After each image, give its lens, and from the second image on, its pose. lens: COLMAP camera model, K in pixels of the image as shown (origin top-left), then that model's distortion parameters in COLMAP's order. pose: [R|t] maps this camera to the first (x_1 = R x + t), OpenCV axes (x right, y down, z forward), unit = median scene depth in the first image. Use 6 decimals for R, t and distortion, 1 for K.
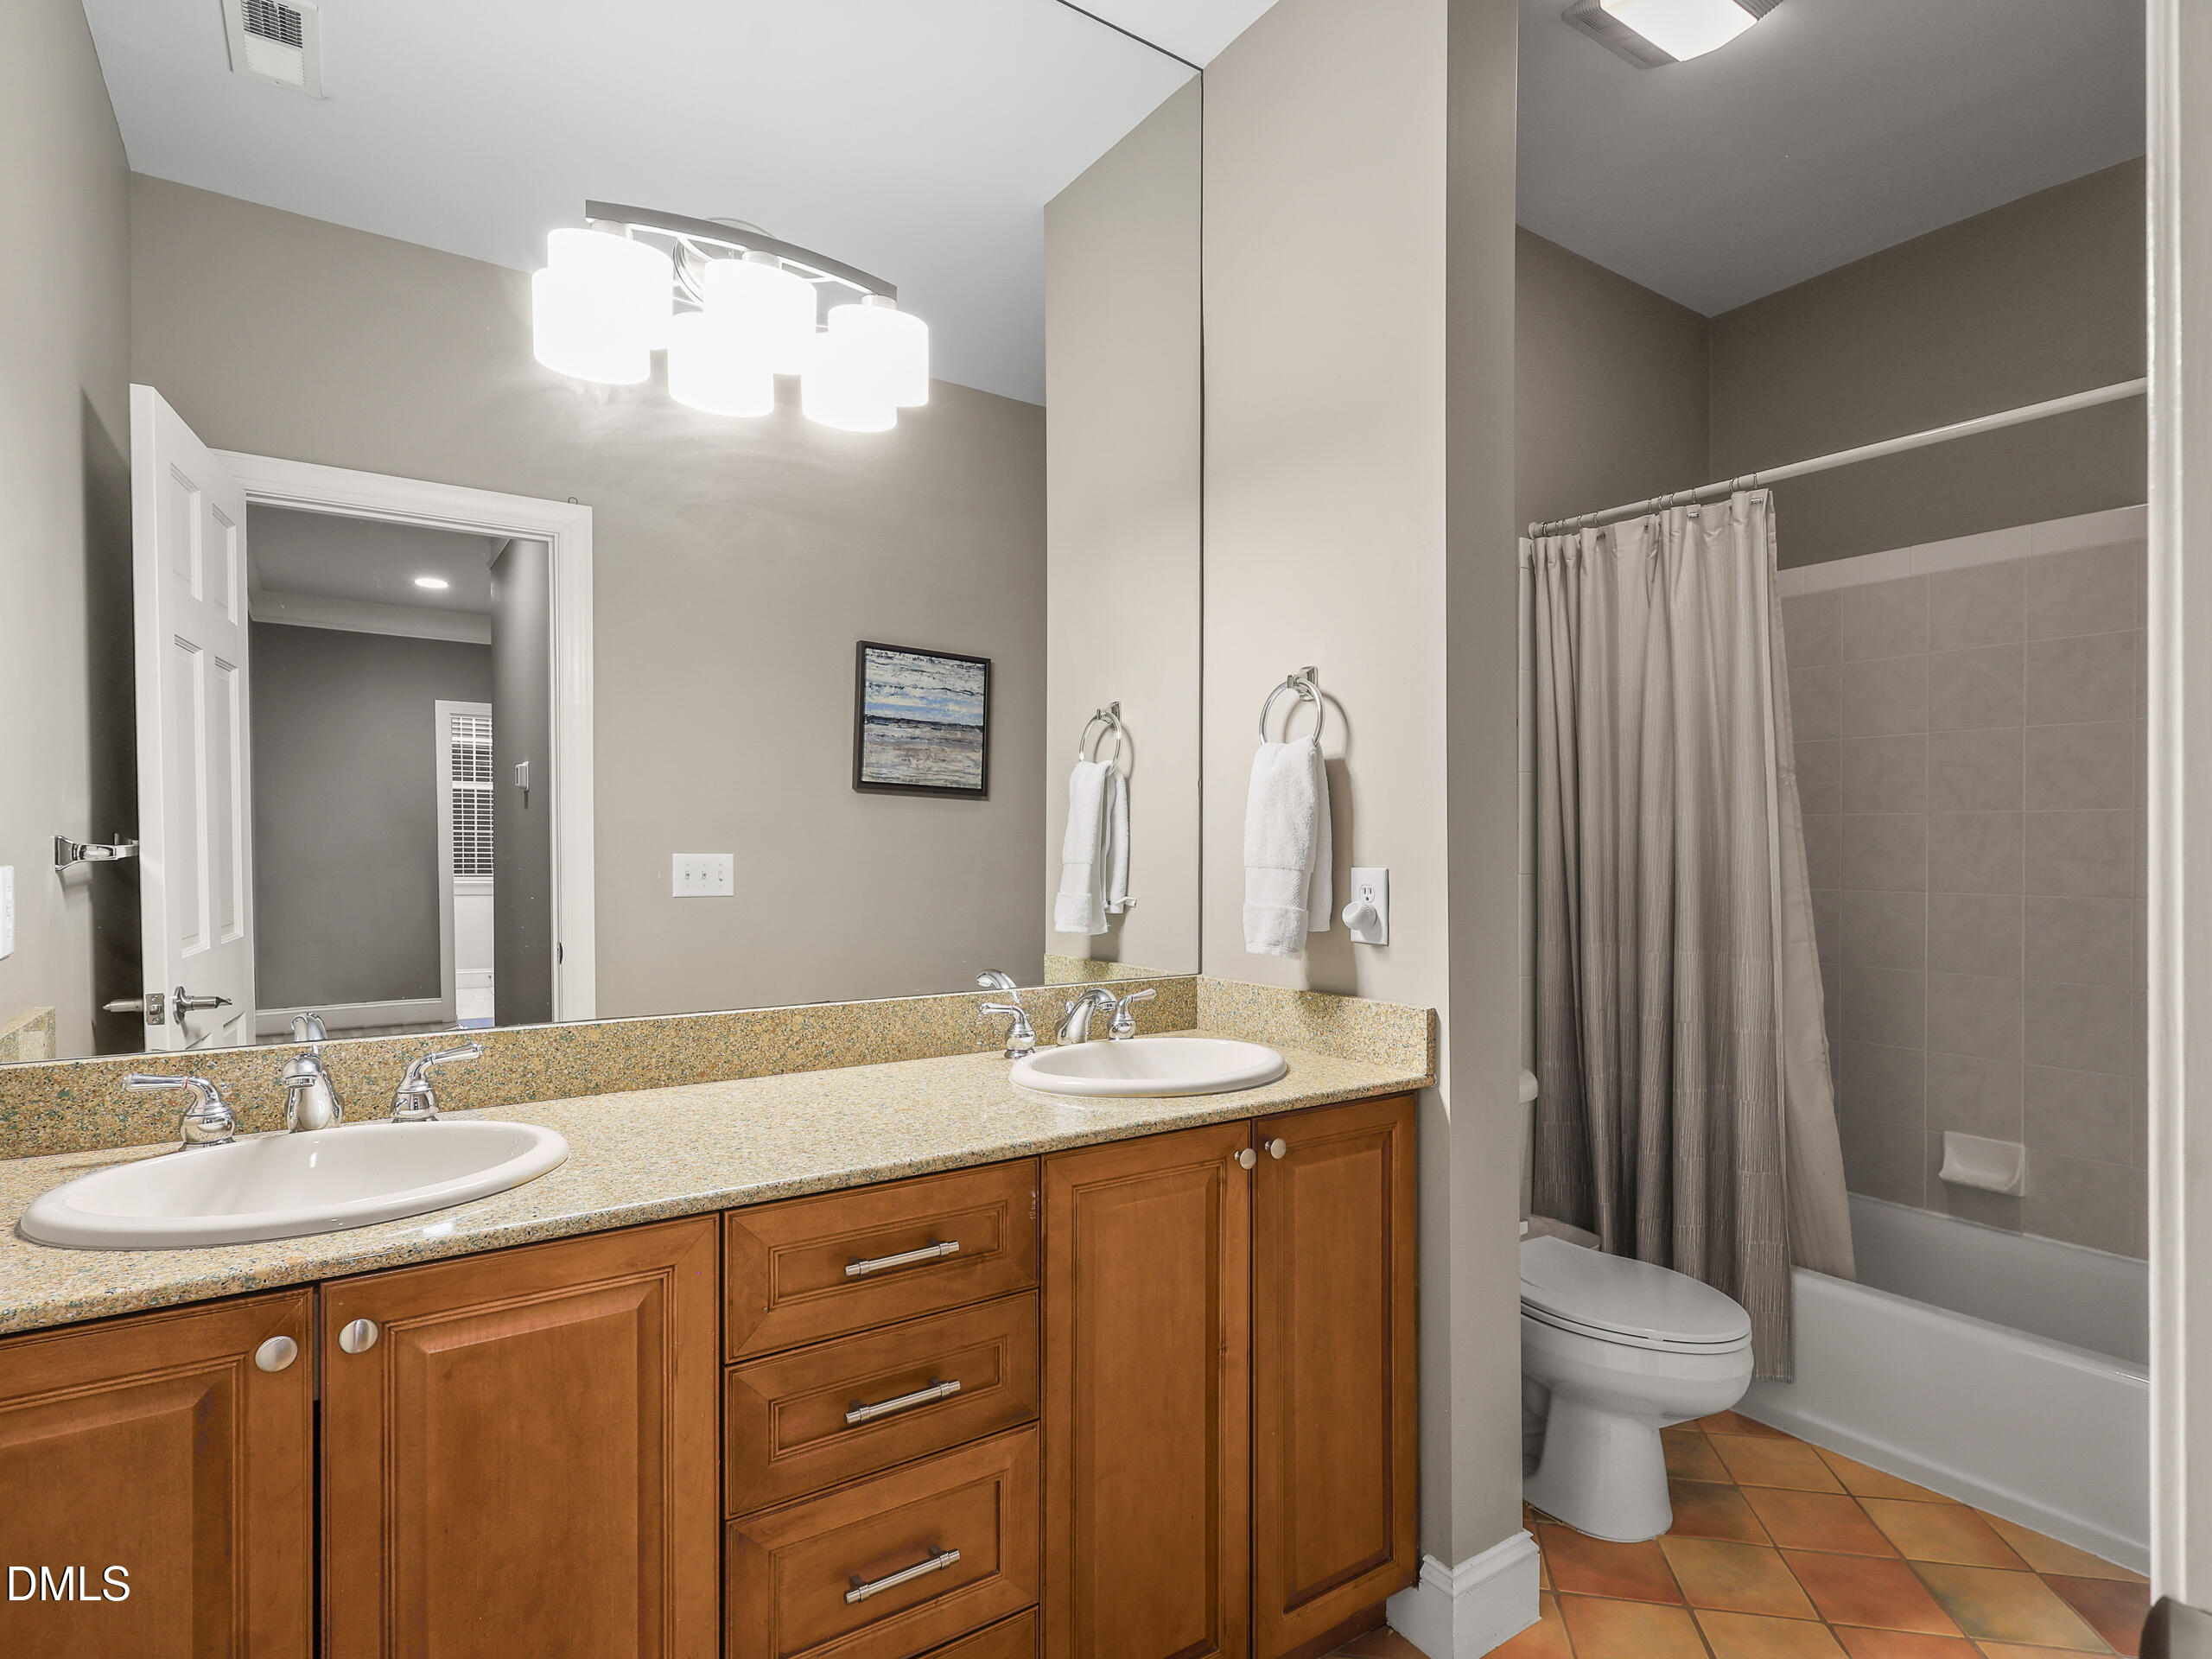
lens RADIAL K [[1149.8, 0, 1121.1], [0, 1149.8, 859.9], [0, 0, 1]] dist [-0.003682, 0.003444]
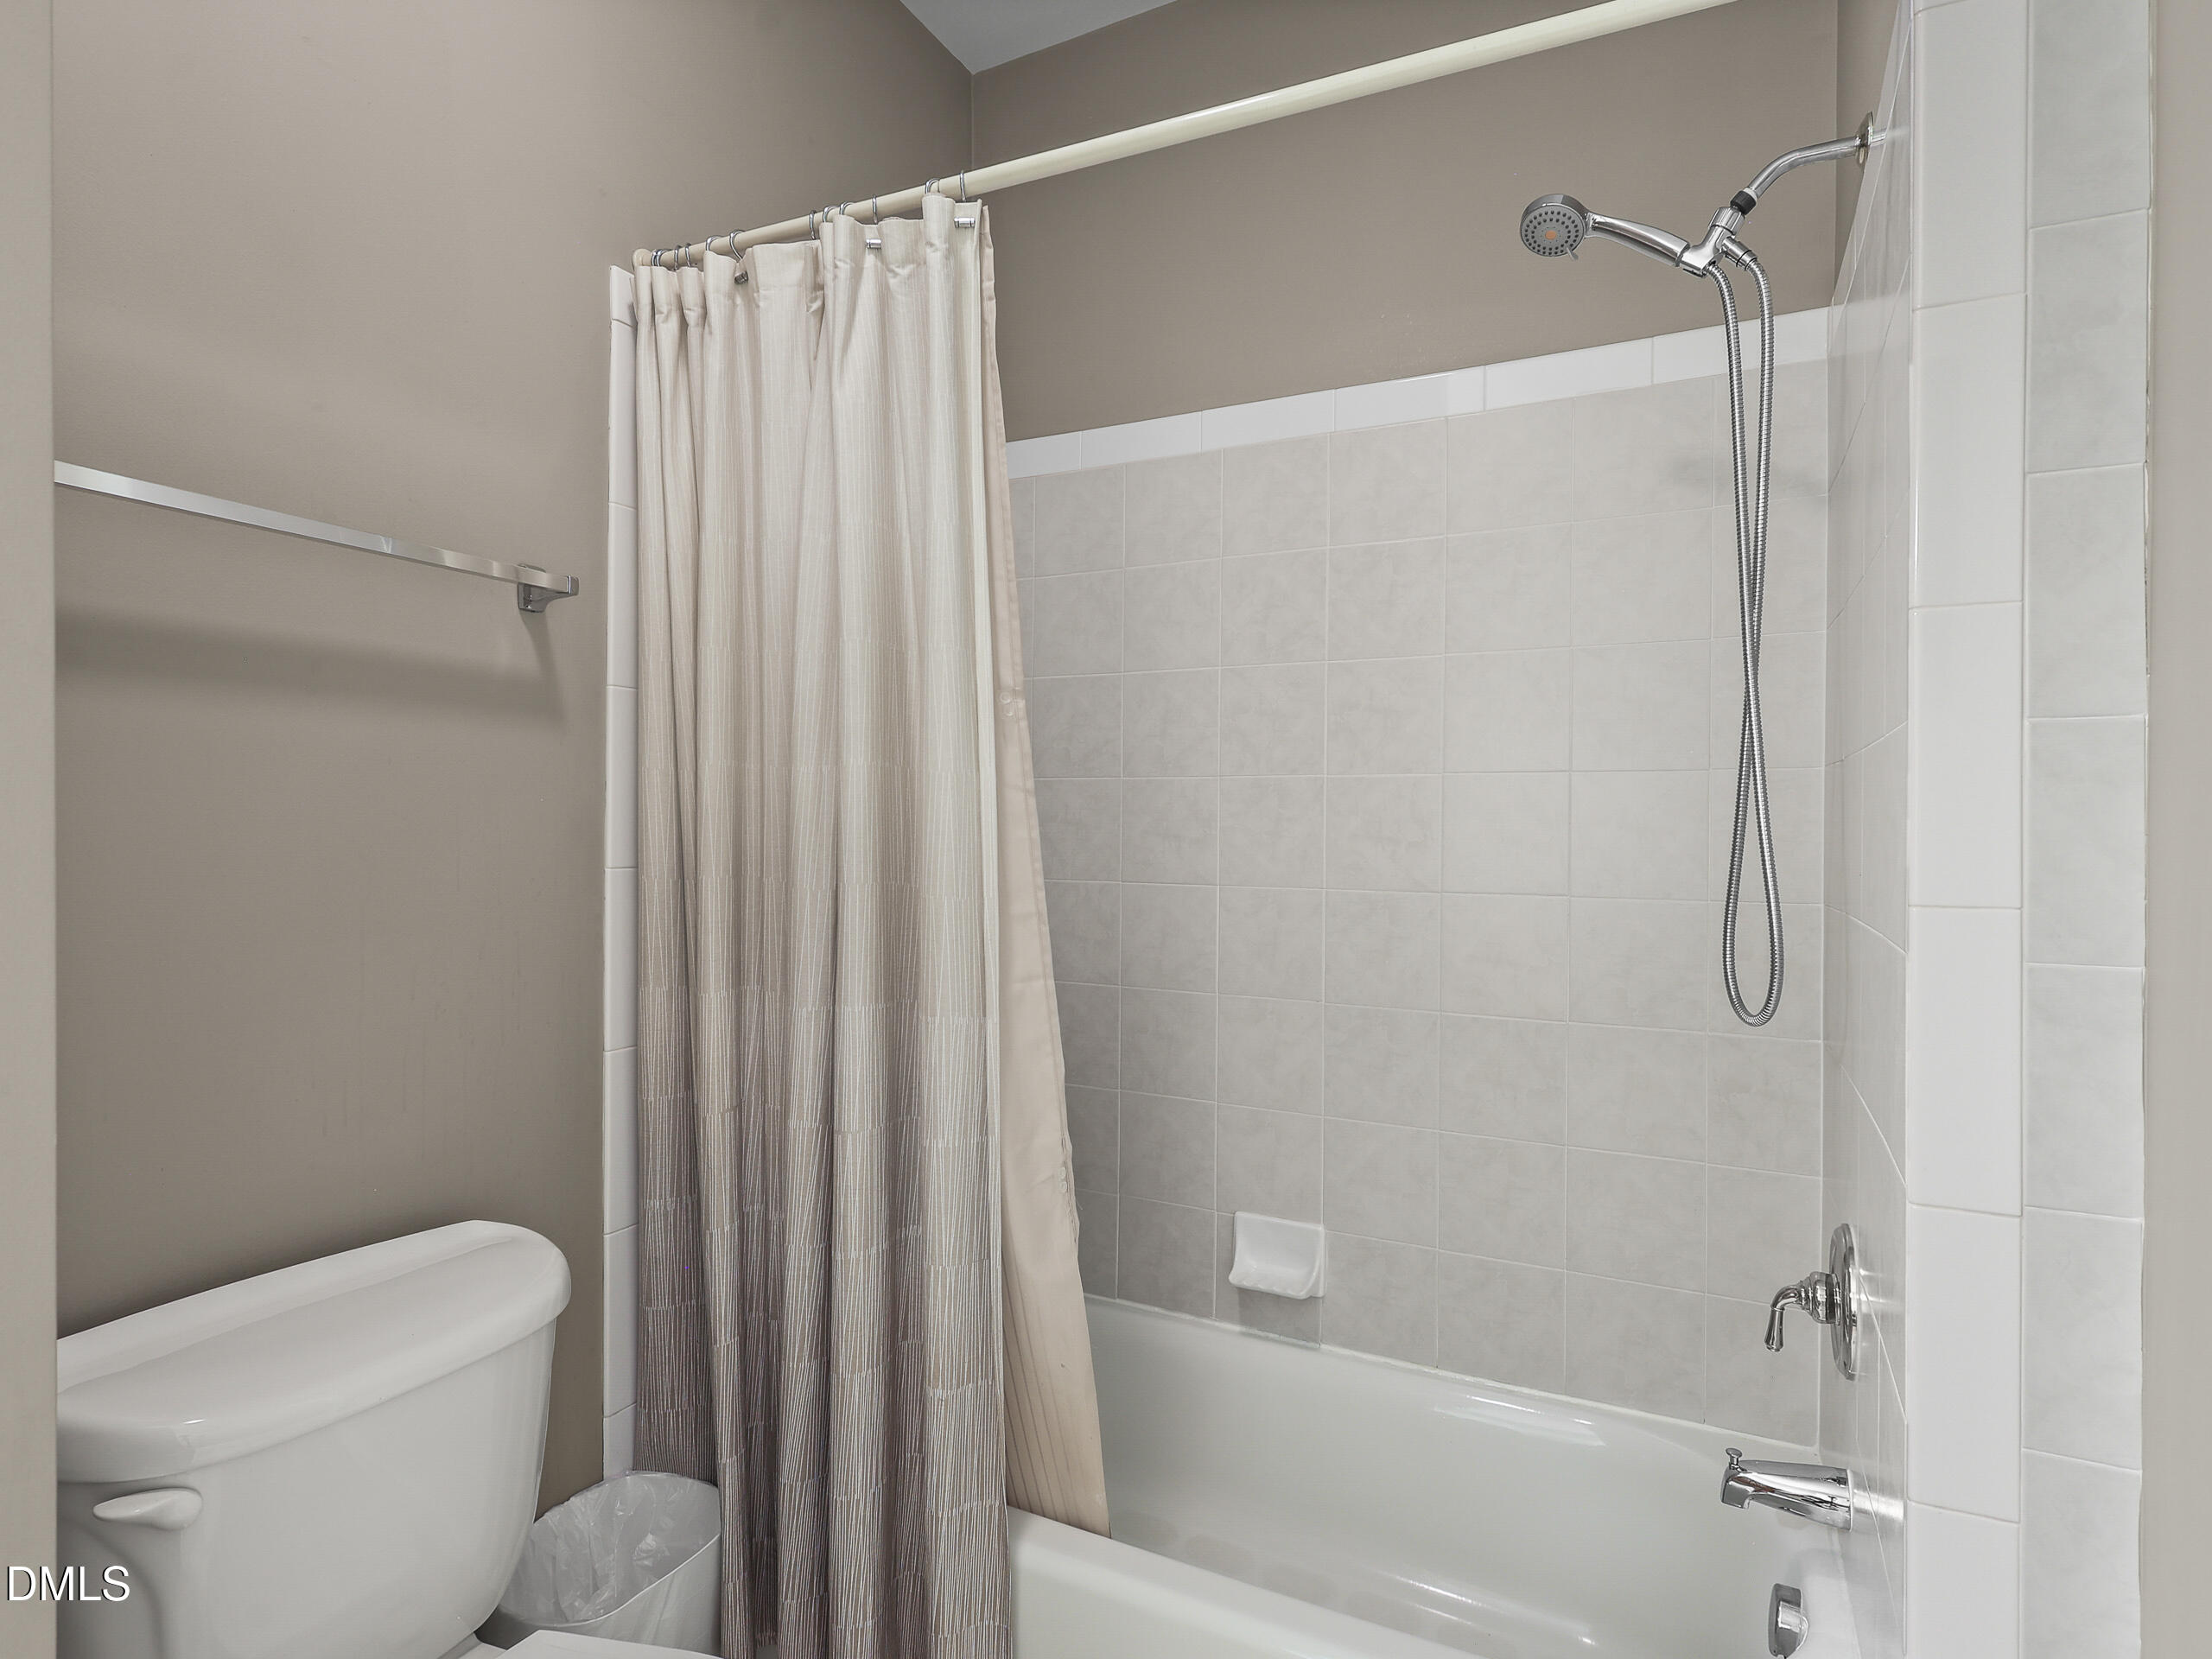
lens RADIAL K [[1149.8, 0, 1104.9], [0, 1149.8, 846.4], [0, 0, 1]] dist [-0.003682, 0.003444]
pose [[0.881032, -0.001406, 0.473054, 0.326842], [-0.002233, 0.999972, 0.007130, -0.002666], [-0.473051, -0.007338, 0.881005, 0.435591]]
